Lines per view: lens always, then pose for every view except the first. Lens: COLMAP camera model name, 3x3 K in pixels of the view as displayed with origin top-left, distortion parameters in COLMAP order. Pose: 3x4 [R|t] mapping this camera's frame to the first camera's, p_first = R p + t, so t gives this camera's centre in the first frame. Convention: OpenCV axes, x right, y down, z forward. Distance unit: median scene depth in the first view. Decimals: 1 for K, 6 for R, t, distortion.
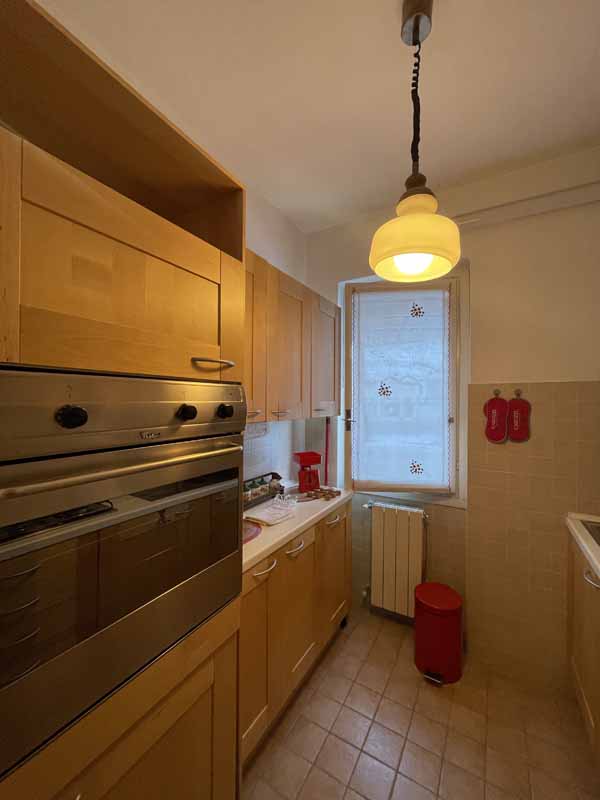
lens RADIAL K [[321.1, 0, 300.8], [0, 321.1, 399.5], [0, 0, 1]] dist [-0.002565, -0.000714]
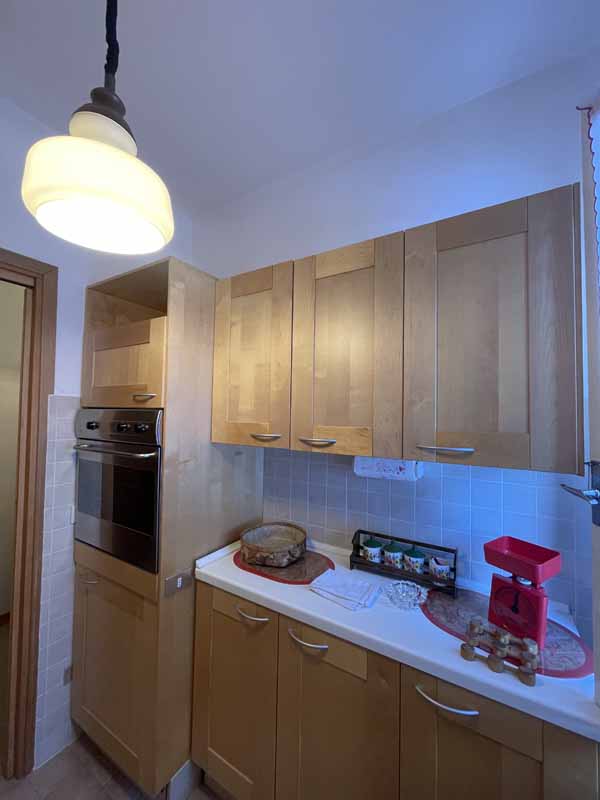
lens RADIAL K [[321.1, 0, 298.2], [0, 321.1, 402.4], [0, 0, 1]] dist [-0.002565, -0.000714]
pose [[-0.005751, -0.032718, -0.999448, 0.647468], [-0.011414, 0.999402, -0.032651, -0.023646], [0.999918, 0.011220, -0.006121, 0.918899]]
